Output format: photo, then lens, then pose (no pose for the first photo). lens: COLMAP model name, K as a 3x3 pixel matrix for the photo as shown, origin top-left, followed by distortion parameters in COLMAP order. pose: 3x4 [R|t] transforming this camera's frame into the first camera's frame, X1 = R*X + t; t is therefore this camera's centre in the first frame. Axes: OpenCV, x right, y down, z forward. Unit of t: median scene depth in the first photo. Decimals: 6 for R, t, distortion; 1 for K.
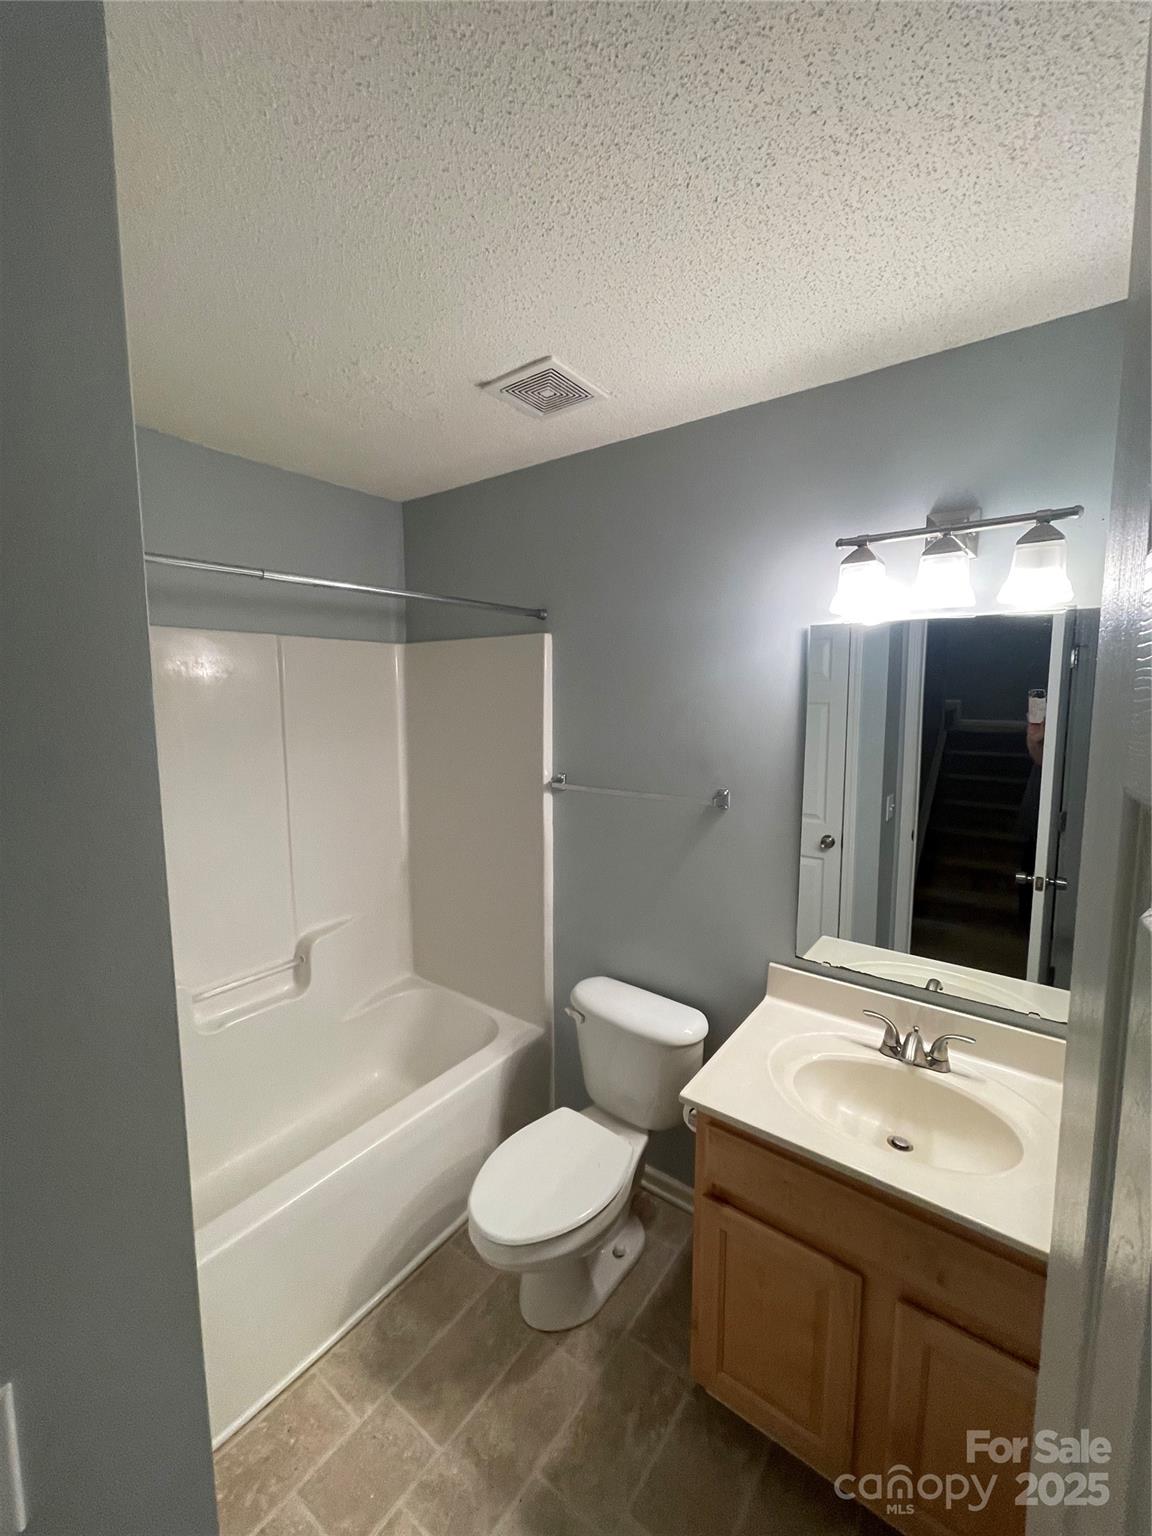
lens RADIAL K [[623.0, 0, 578.1], [0, 623.0, 765.6], [0, 0, 1]] dist [-0.001826, 0.000628]
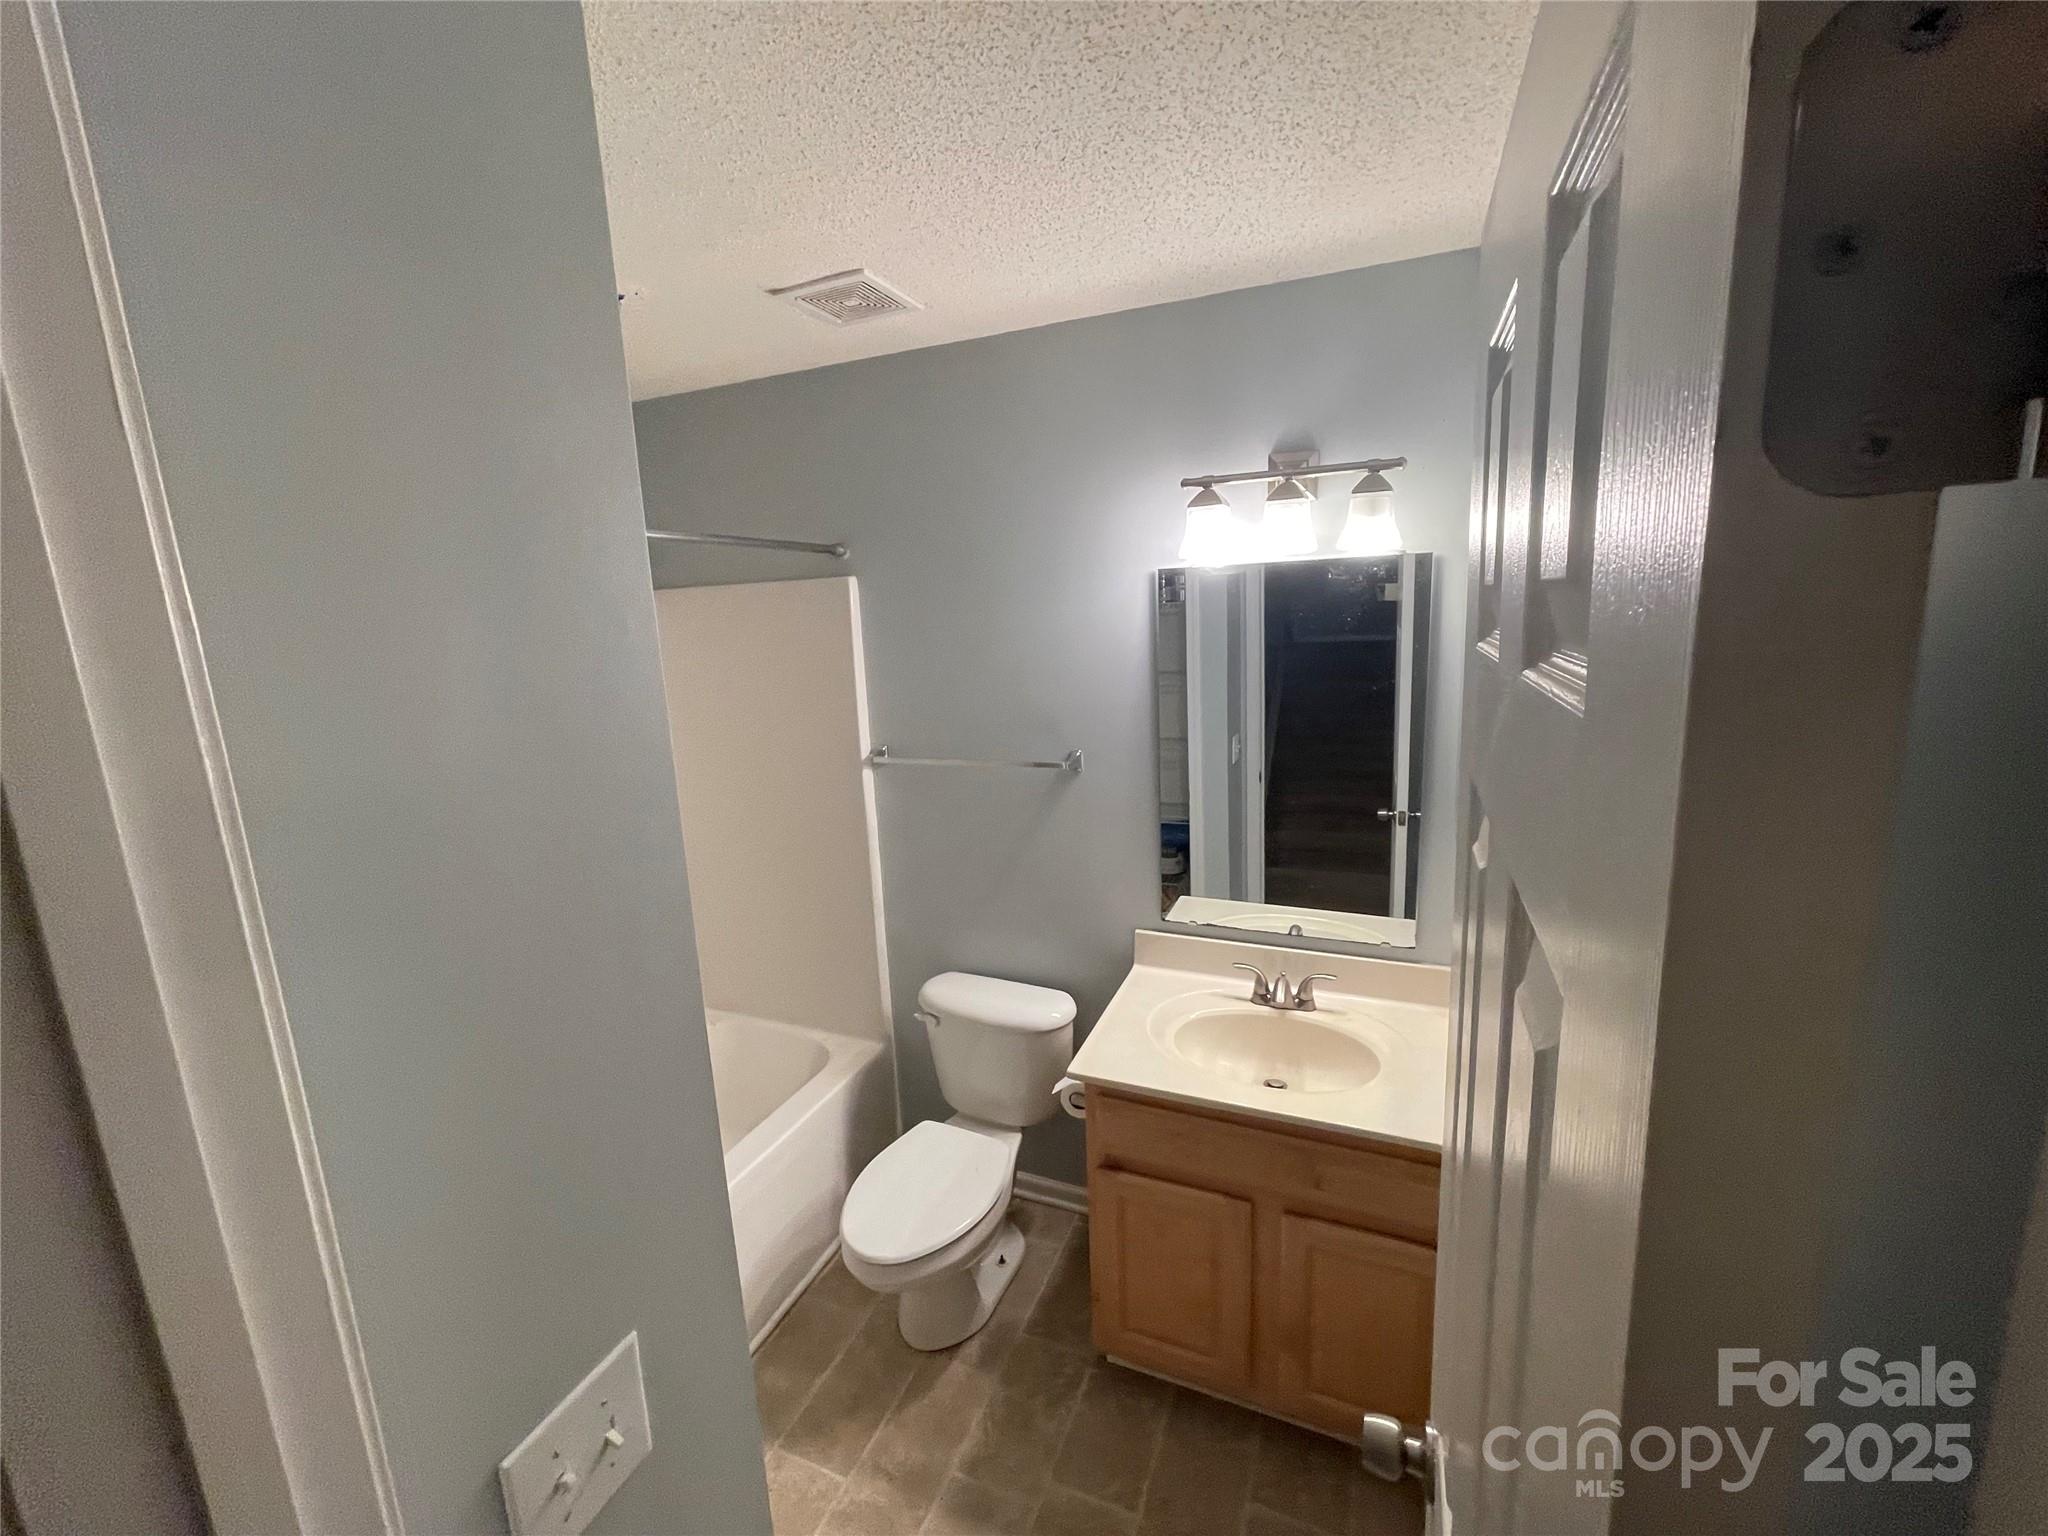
lens RADIAL K [[830.7, 0, 1018.4], [0, 830.7, 766.0], [0, 0, 1]] dist [-0.001826, 0.000628]
pose [[0.973127, -0.085065, 0.213982, -0.133351], [0.070963, 0.994822, 0.072757, -0.040065], [-0.219063, -0.055617, 0.974124, -0.197158]]
